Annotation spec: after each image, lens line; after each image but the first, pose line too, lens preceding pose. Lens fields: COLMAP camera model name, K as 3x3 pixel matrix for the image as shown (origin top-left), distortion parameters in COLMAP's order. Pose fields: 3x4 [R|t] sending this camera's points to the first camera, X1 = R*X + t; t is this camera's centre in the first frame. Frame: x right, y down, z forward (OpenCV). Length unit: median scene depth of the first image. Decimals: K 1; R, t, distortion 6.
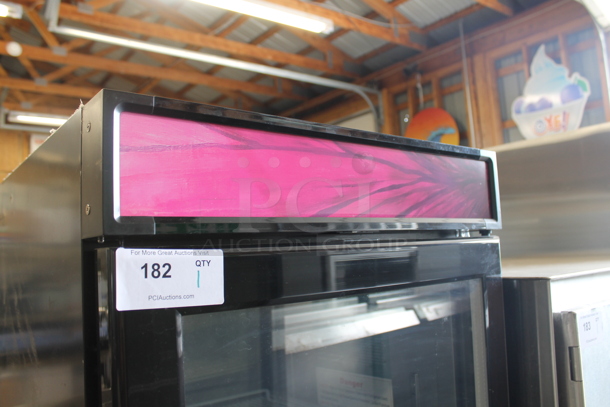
lens RADIAL K [[474.5, 0, 321.3], [0, 474.5, 203.0], [0, 0, 1]] dist [-0.121230, 0.003760]
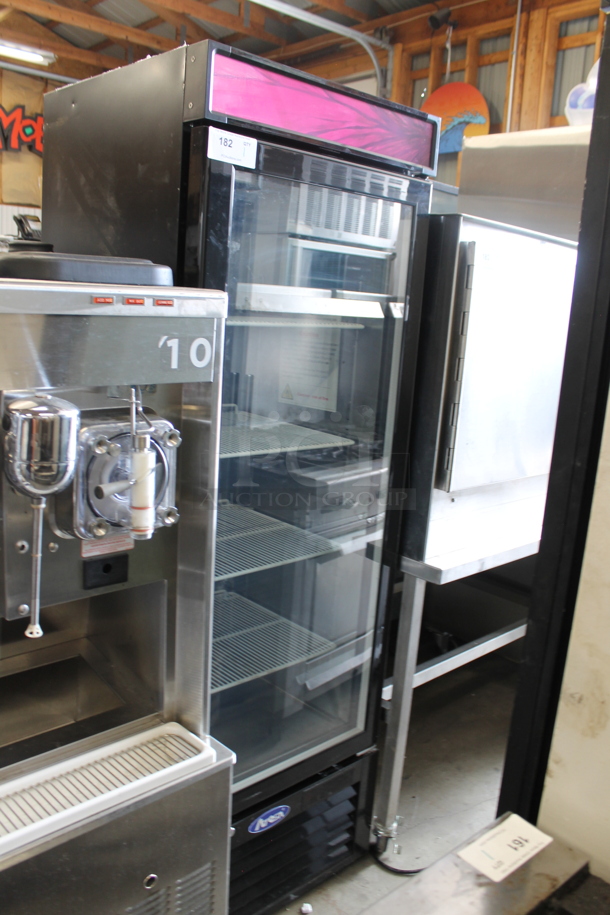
lens RADIAL K [[759.5, 0, 305.0], [0, 759.5, 457.5], [0, 0, 1]] dist [-0.158155, 0.132038]
pose [[0.991492, 0.111071, 0.067876, -0.008757], [-0.126192, 0.948085, 0.291907, 0.044718], [-0.031930, -0.297989, 0.954035, -0.234541]]
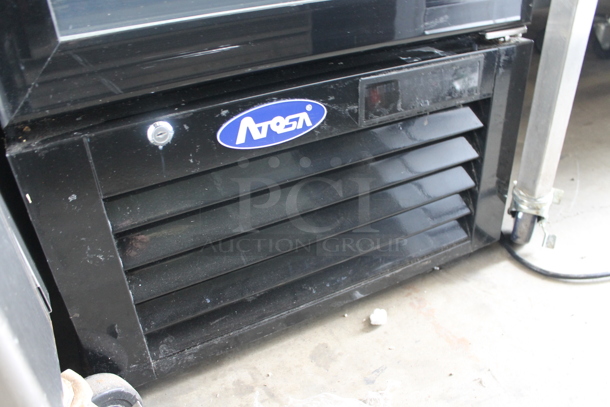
lens RADIAL K [[506.3, 0, 305.0], [0, 506.3, 203.5], [0, 0, 1]] dist [-0.158155, 0.132038]
pose [[0.974716, 0.129063, -0.182405, 0.052246], [0.010806, 0.788141, 0.615399, 0.288514], [0.223186, -0.601811, 0.766819, -0.015573]]
